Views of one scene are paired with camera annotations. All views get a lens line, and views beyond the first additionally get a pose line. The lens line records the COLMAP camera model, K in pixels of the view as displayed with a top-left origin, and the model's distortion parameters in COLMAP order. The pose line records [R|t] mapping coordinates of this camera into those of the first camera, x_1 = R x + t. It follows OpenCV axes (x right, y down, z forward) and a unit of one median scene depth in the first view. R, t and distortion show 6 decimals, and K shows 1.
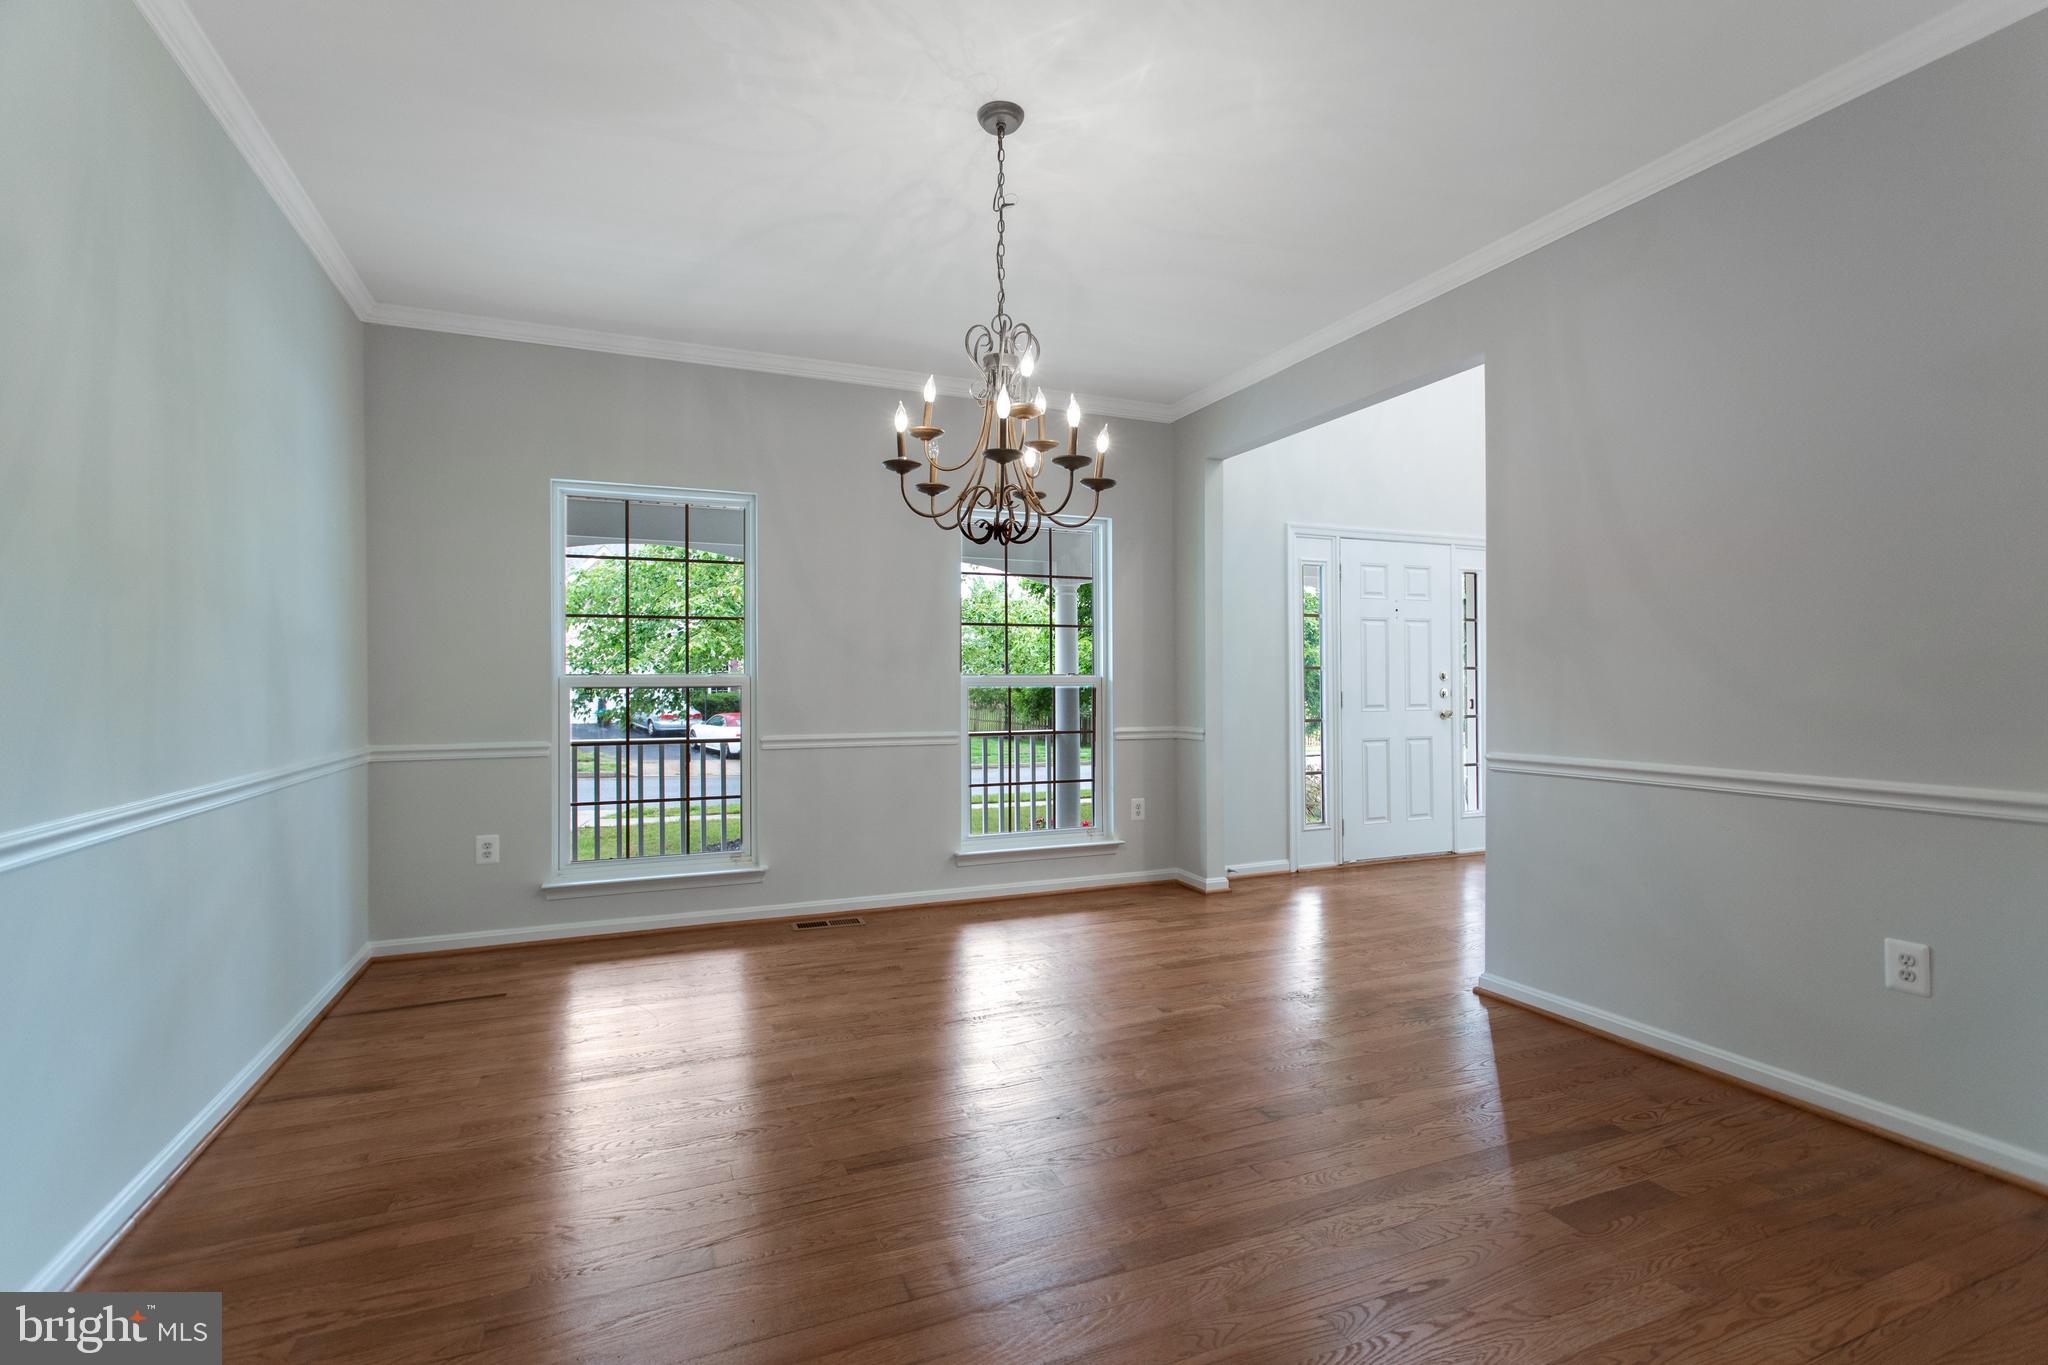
lens RADIAL K [[953.8, 0, 1017.9], [0, 953.8, 681.5], [0, 0, 1]] dist [-0.002076, 0.003780]
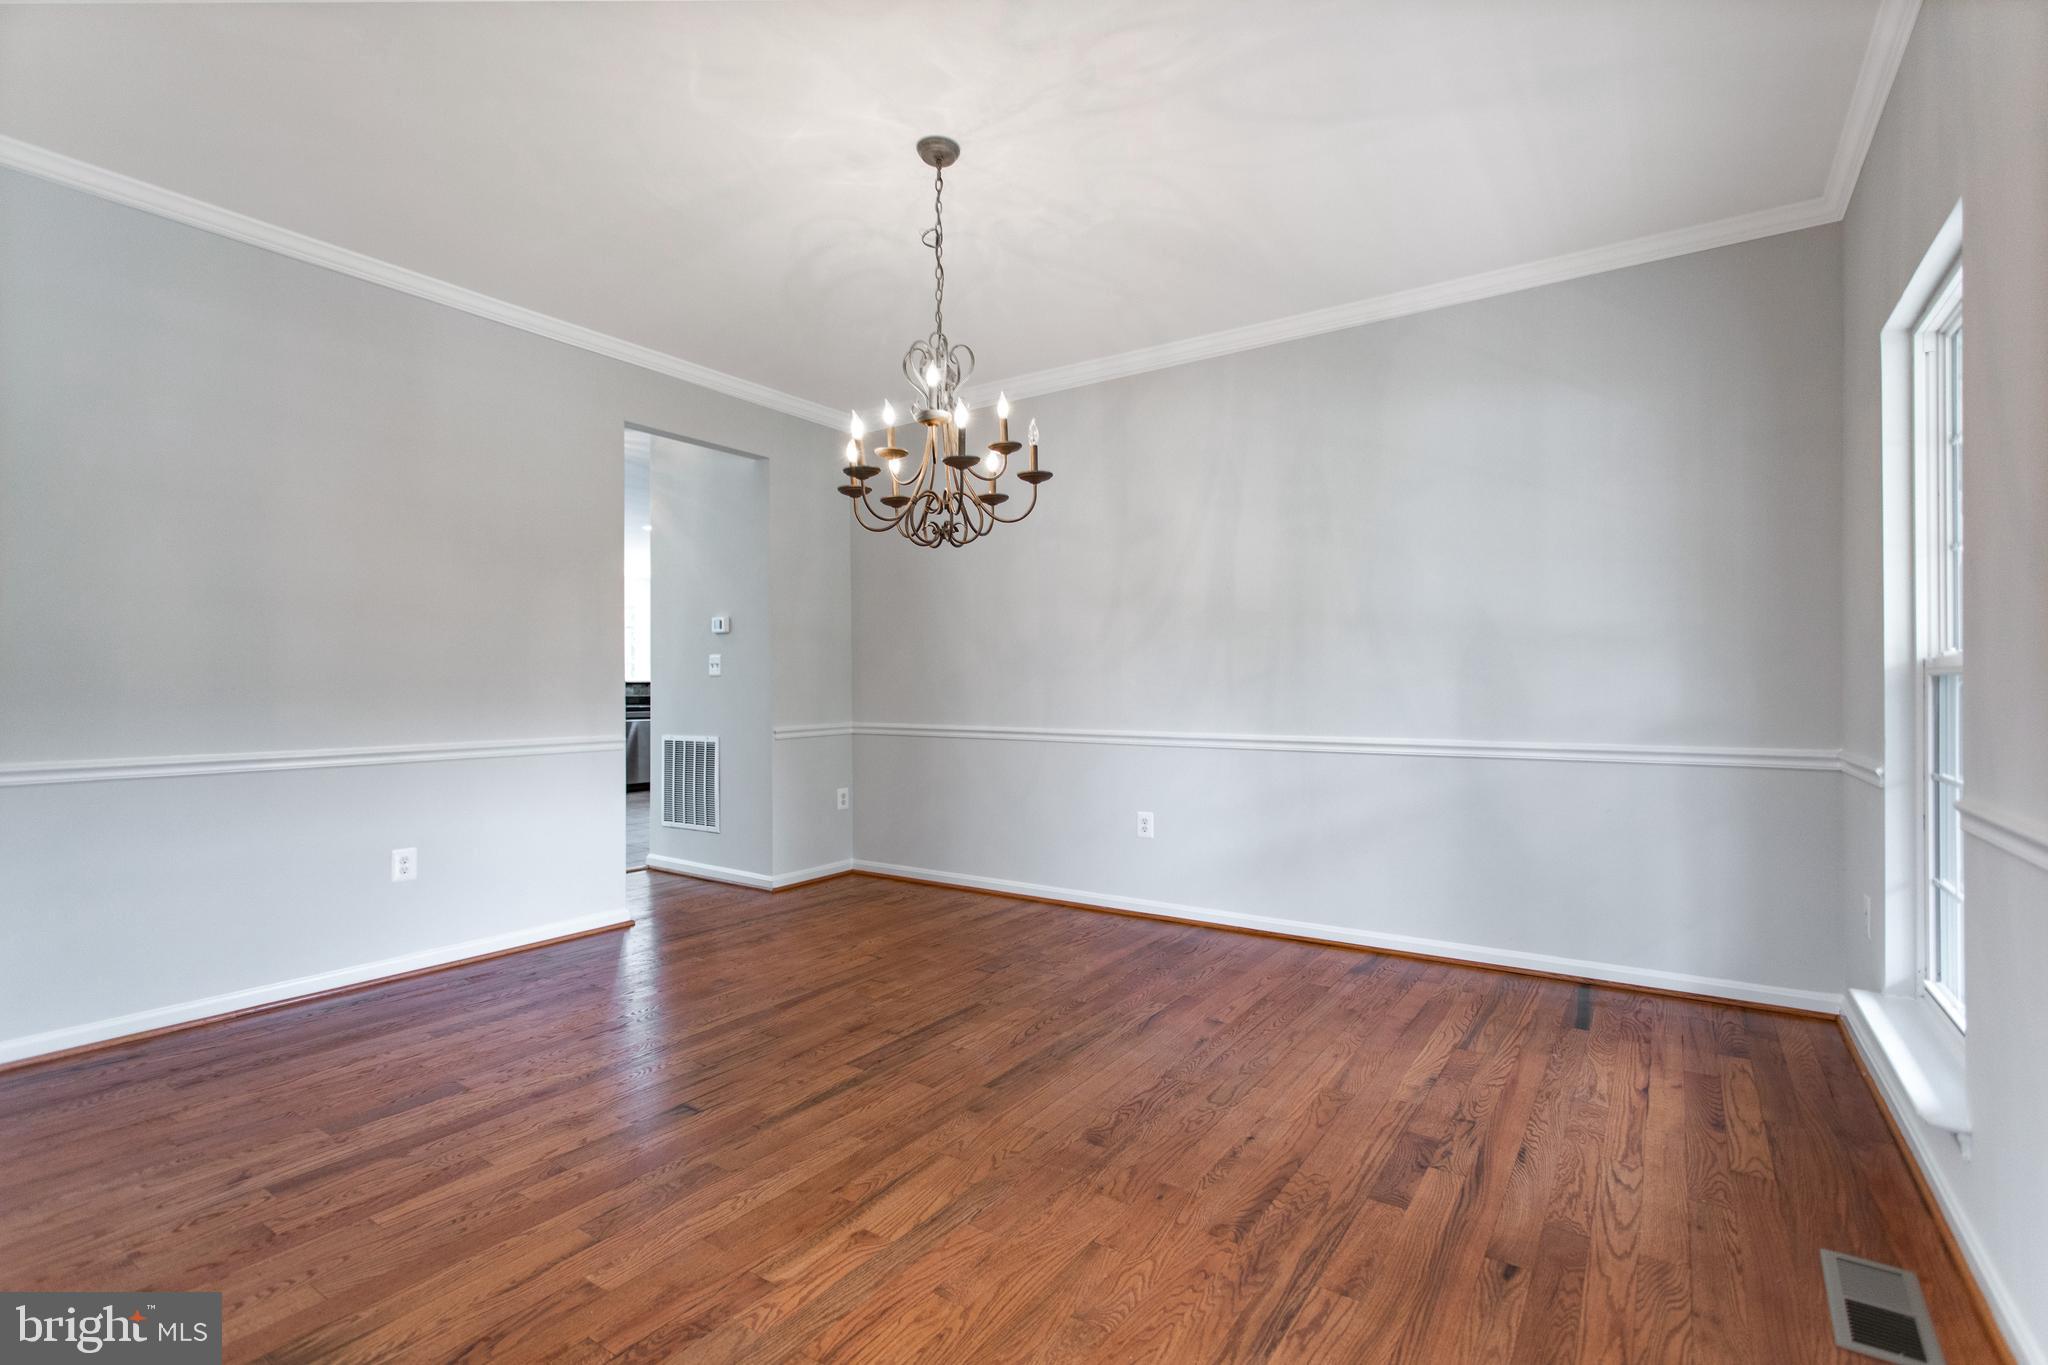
lens RADIAL K [[953.8, 0, 1025.6], [0, 953.8, 685.0], [0, 0, 1]] dist [-0.002076, 0.003780]
pose [[-0.836165, 0.005668, -0.548449, 0.506222], [0.007069, 0.999975, -0.000442, 0.013153], [0.548433, -0.004247, -0.836184, 2.005251]]
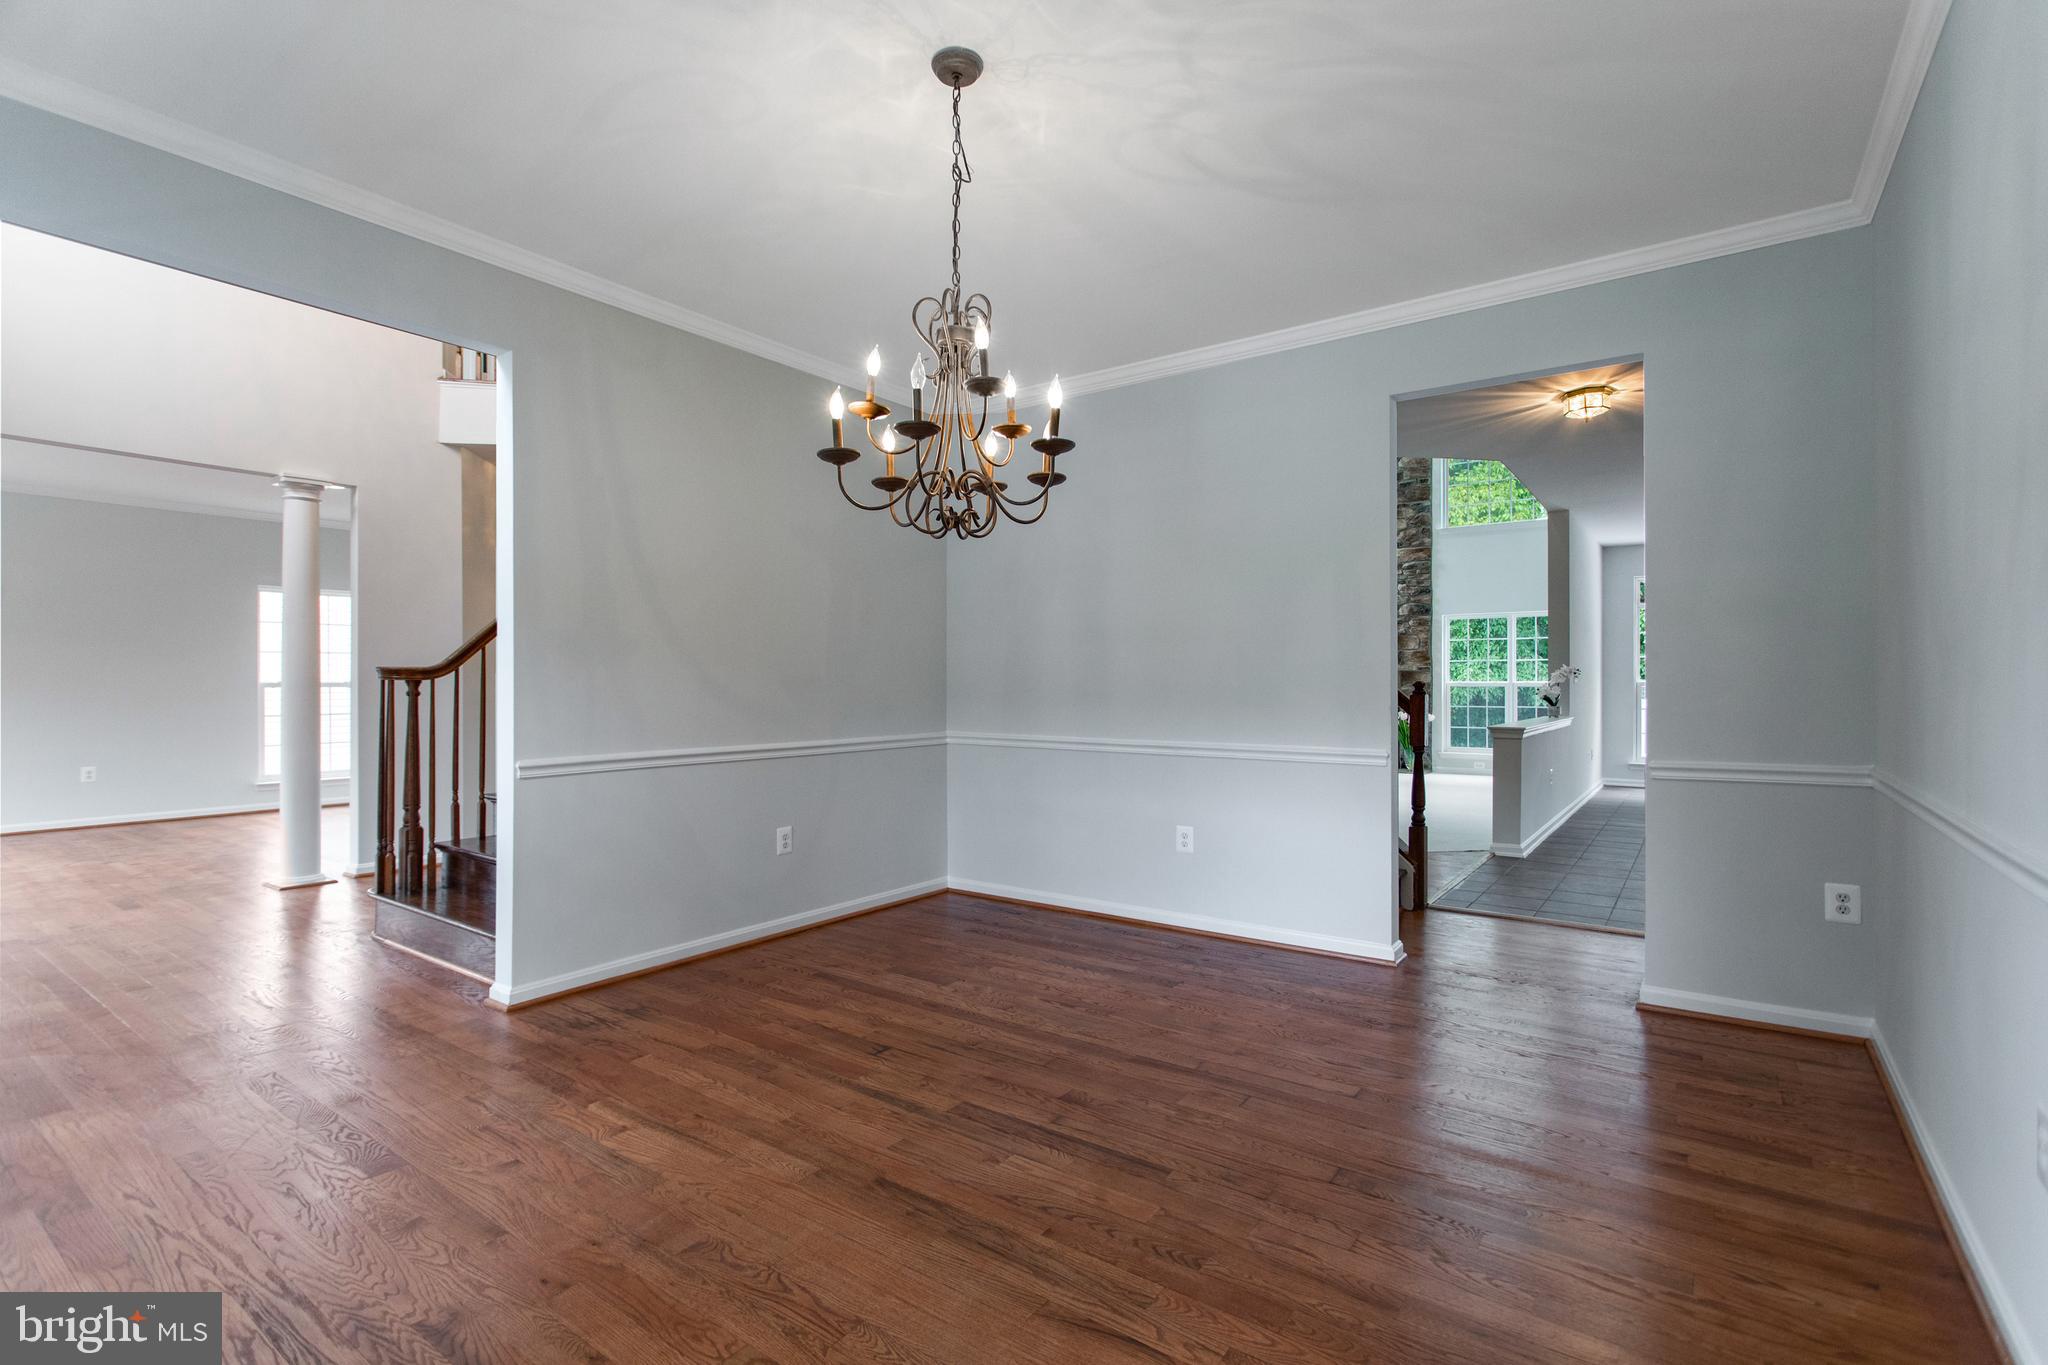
lens RADIAL K [[953.8, 0, 1024.0], [0, 953.8, 670.4], [0, 0, 1]] dist [-0.002076, 0.003780]
pose [[-0.521670, 0.014055, 0.853031, -0.851778], [0.000105, 0.999865, -0.016410, -0.005232], [-0.853147, -0.008471, -0.521602, 1.459829]]
